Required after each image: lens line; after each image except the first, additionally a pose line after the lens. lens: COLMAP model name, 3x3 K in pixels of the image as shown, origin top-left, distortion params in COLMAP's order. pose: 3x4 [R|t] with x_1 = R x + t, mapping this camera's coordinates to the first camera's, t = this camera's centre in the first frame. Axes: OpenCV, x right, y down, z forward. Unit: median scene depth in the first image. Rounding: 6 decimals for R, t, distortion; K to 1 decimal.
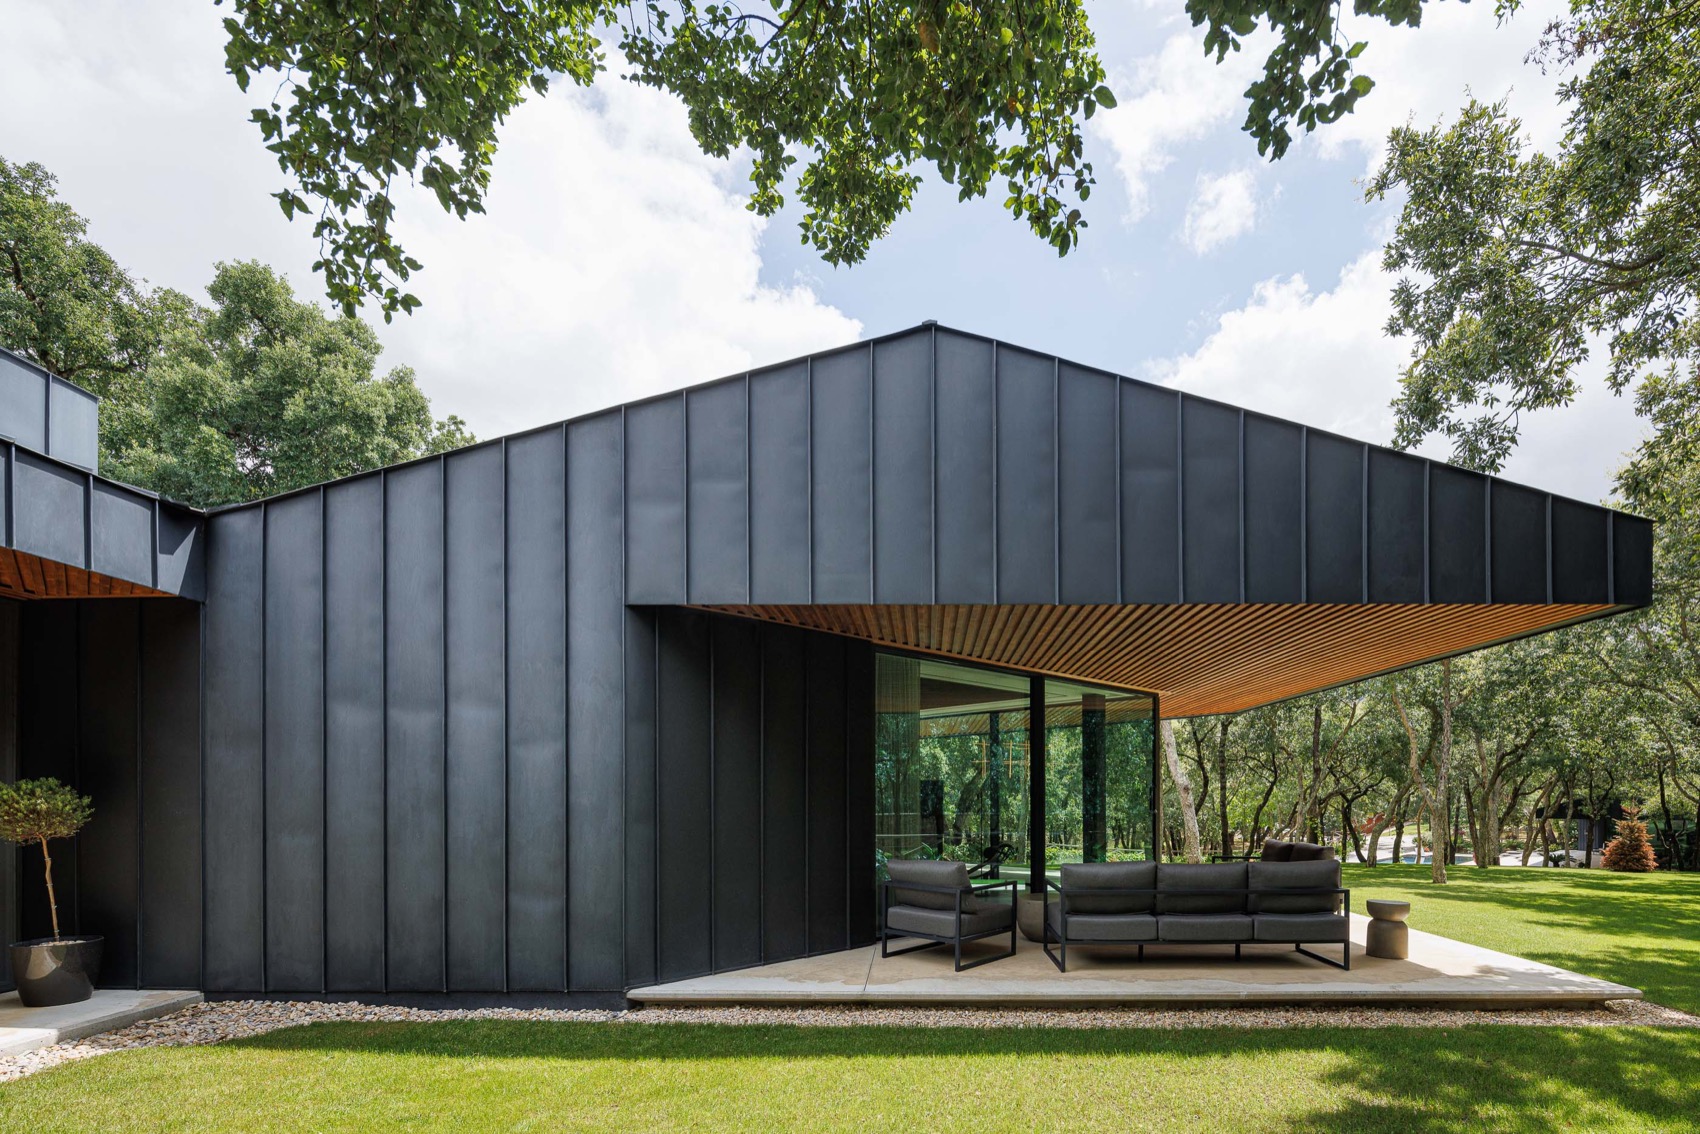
lens RADIAL K [[838.0, 0, 850.0], [0, 838.0, 591.2], [0, 0, 1]] dist [0.002298, -0.000780]
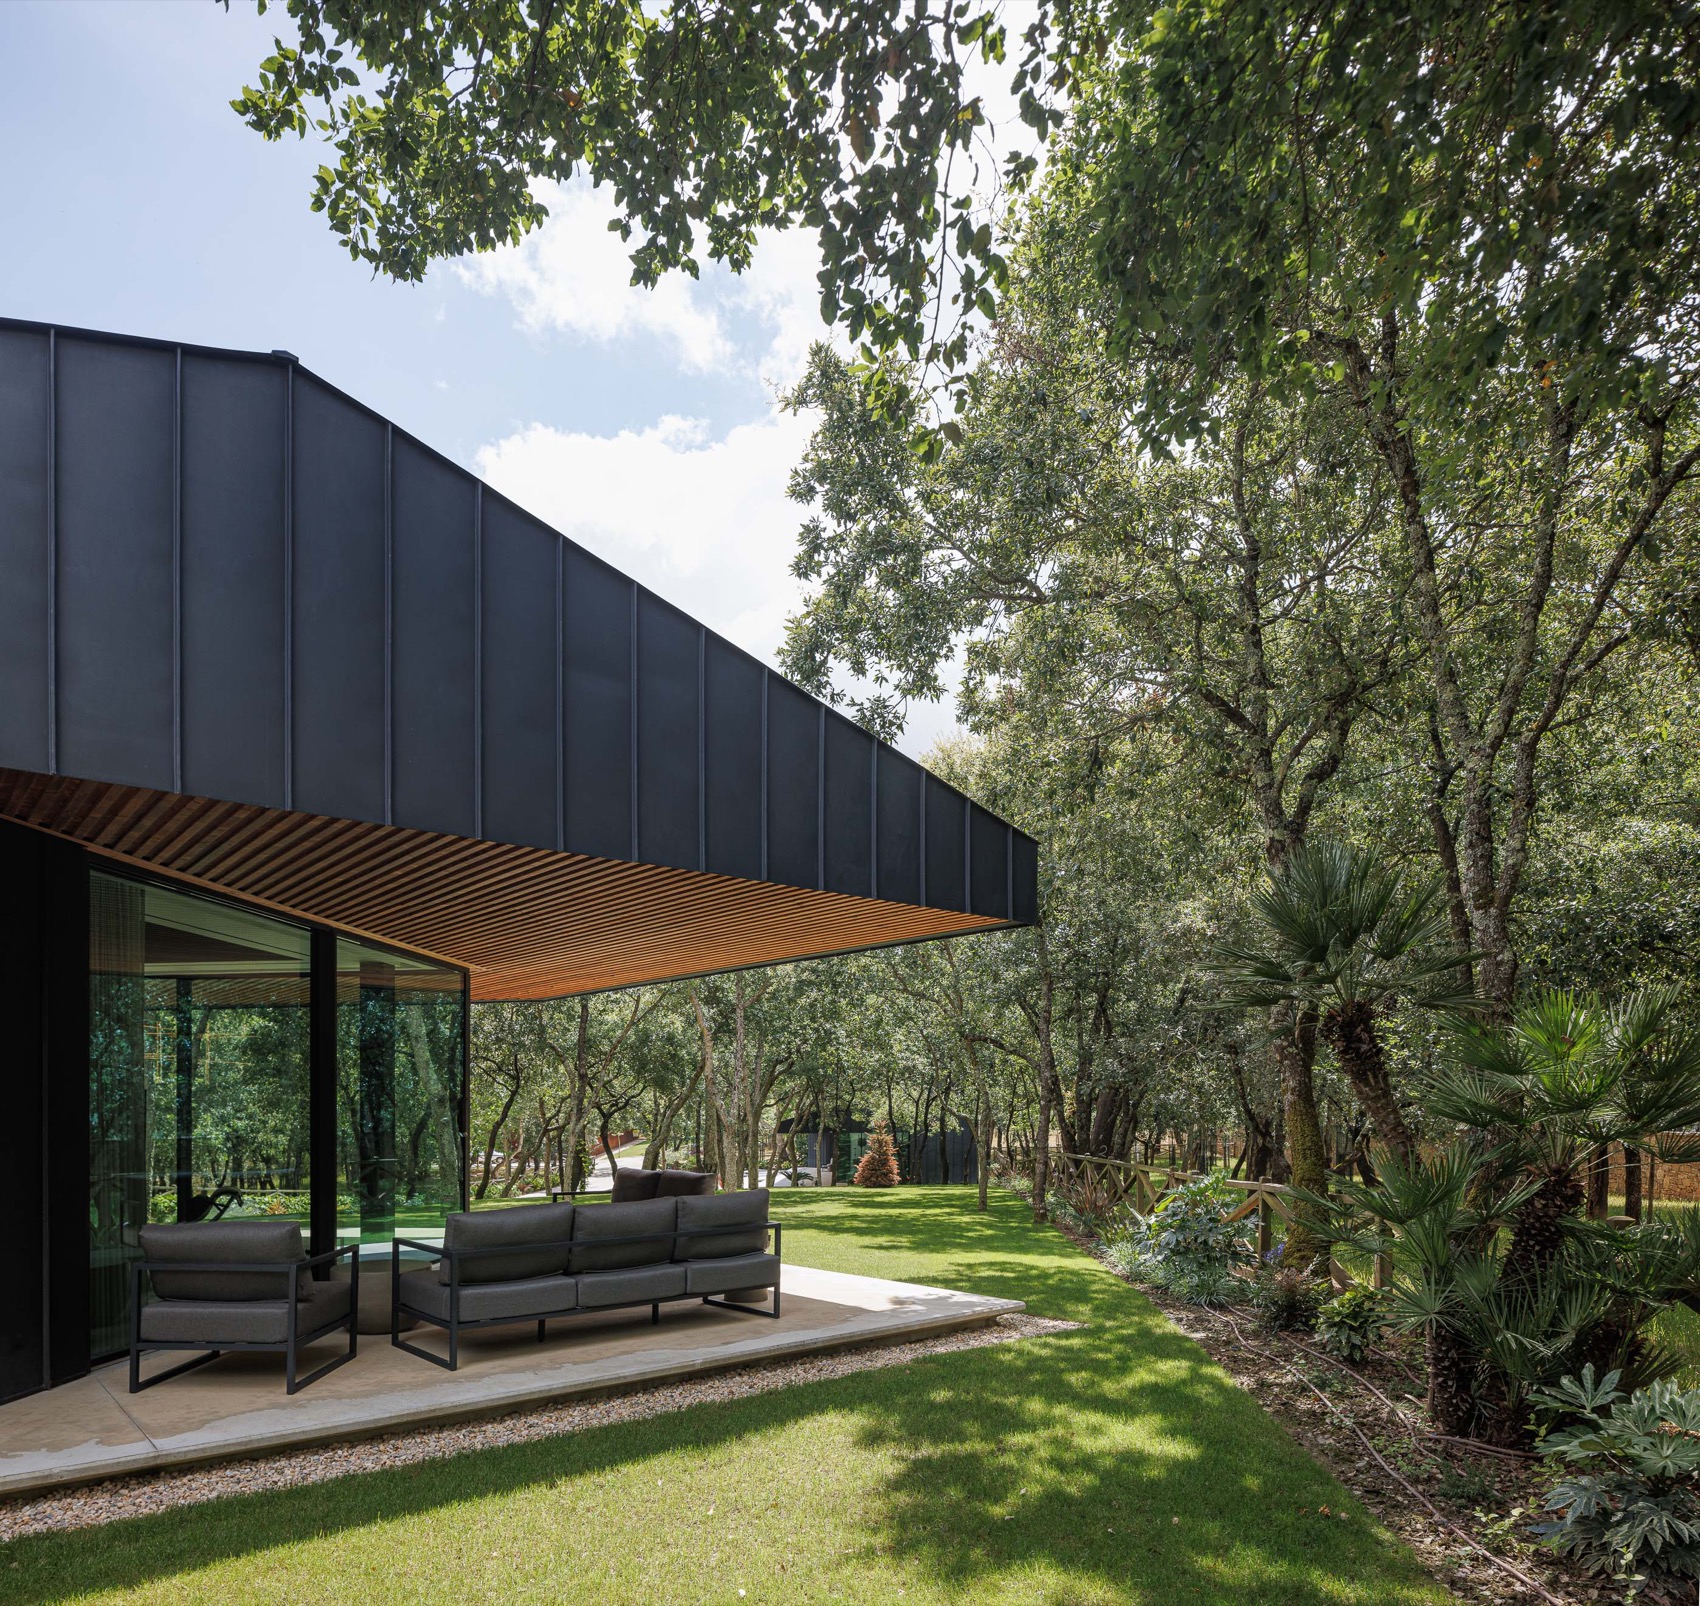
lens RADIAL K [[1193.2, 0, 850.0], [0, 1193.2, 803.0], [0, 0, 1]] dist [0.002885, -0.005851]
pose [[0.741509, 0.163317, 0.650763, -0.138793], [-0.155761, 0.985326, -0.069799, 0.005417], [-0.652613, -0.049606, 0.756066, 0.037803]]
